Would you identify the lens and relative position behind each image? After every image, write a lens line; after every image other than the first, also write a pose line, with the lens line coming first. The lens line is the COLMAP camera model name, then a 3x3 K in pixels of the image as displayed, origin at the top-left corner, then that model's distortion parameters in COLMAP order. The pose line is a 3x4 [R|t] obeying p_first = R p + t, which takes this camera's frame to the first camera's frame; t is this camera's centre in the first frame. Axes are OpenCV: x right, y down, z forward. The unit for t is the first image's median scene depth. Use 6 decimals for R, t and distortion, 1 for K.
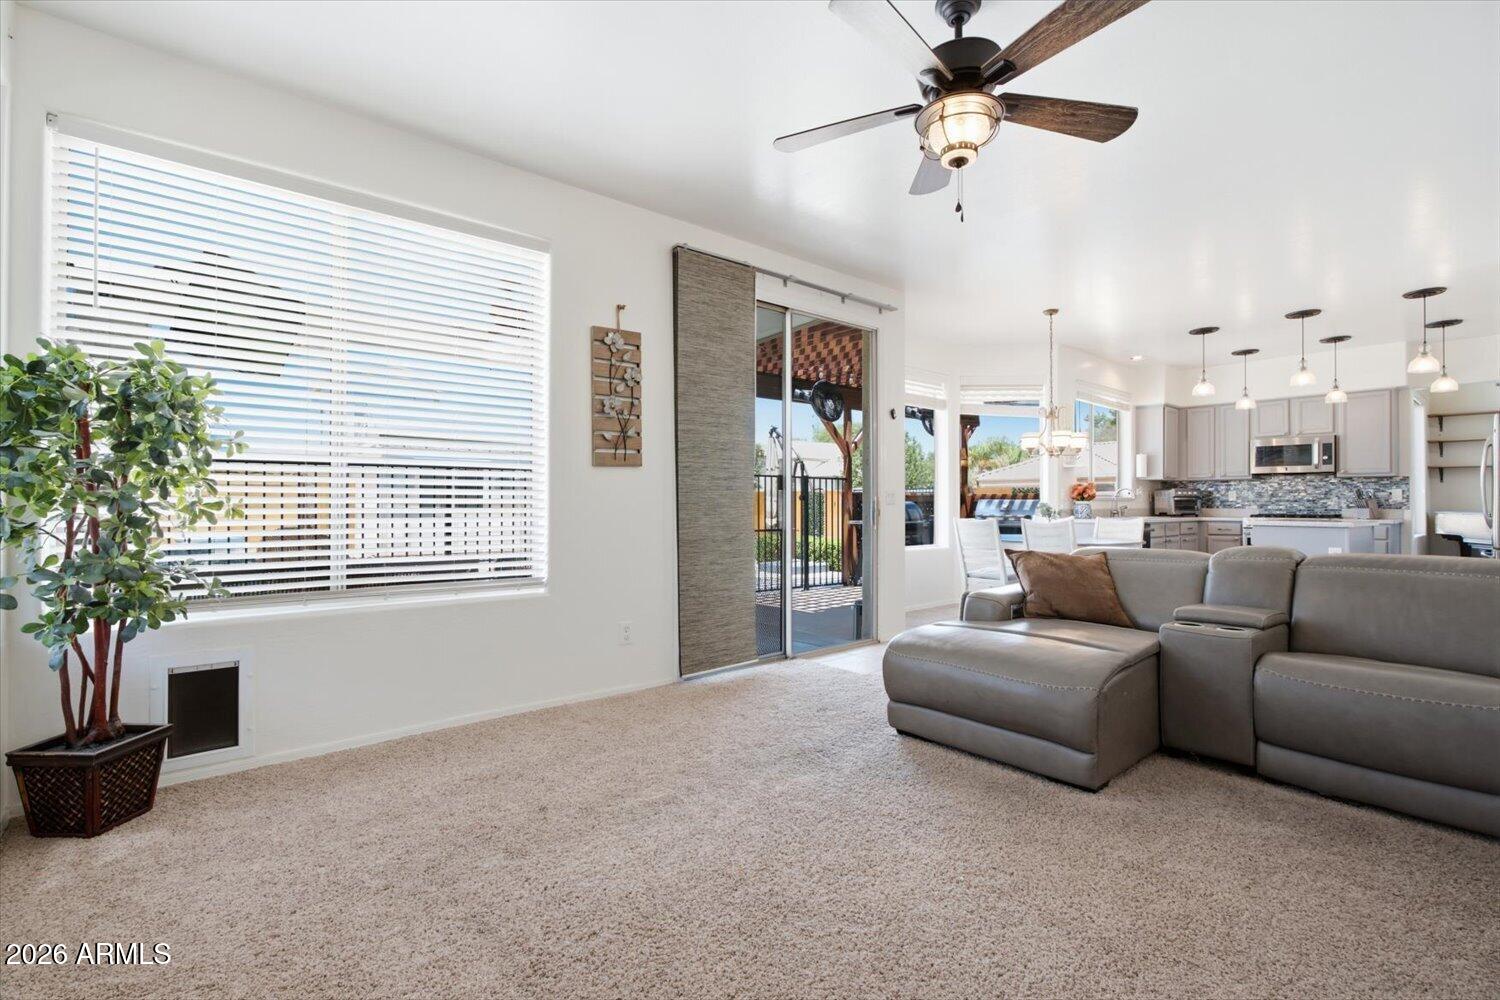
lens RADIAL K [[674.7, 0, 750.0], [0, 674.7, 500.0], [0, 0, 1]] dist [-0.003904, -0.000114]
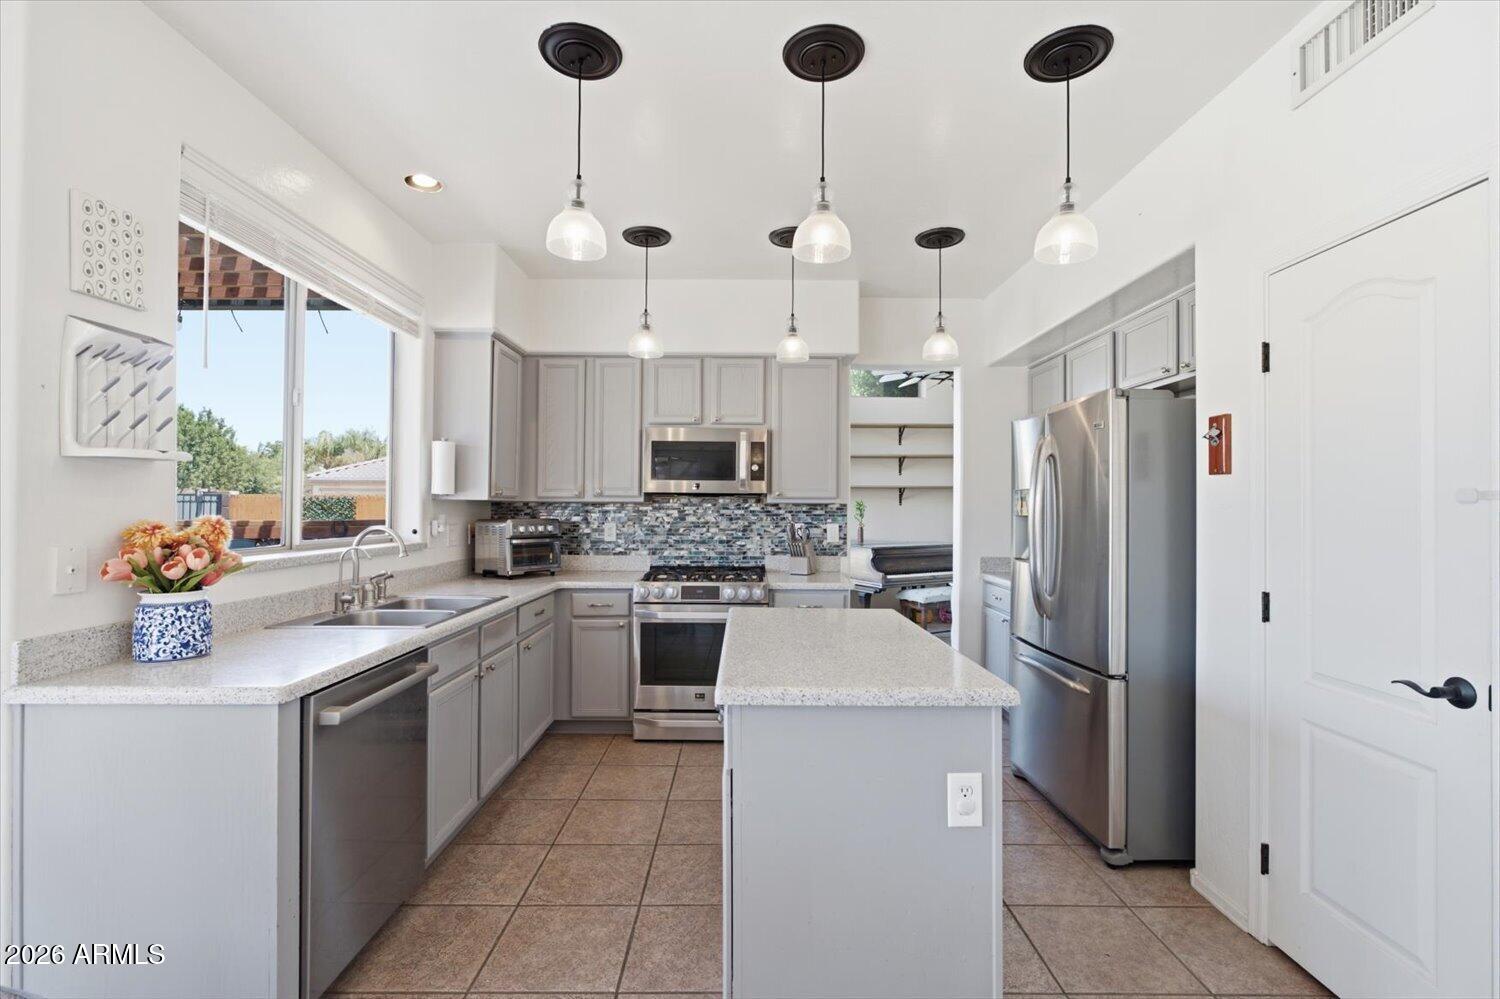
lens RADIAL K [[750.0, 0, 750.0], [0, 750.0, 499.5], [0, 0, 1]] dist [-0.000875, -0.000046]
pose [[0.663049, 0.014958, 0.748427, 0.355190], [-0.008719, 0.999887, -0.012260, -0.026640], [-0.748525, 0.001603, 0.663104, 0.539678]]
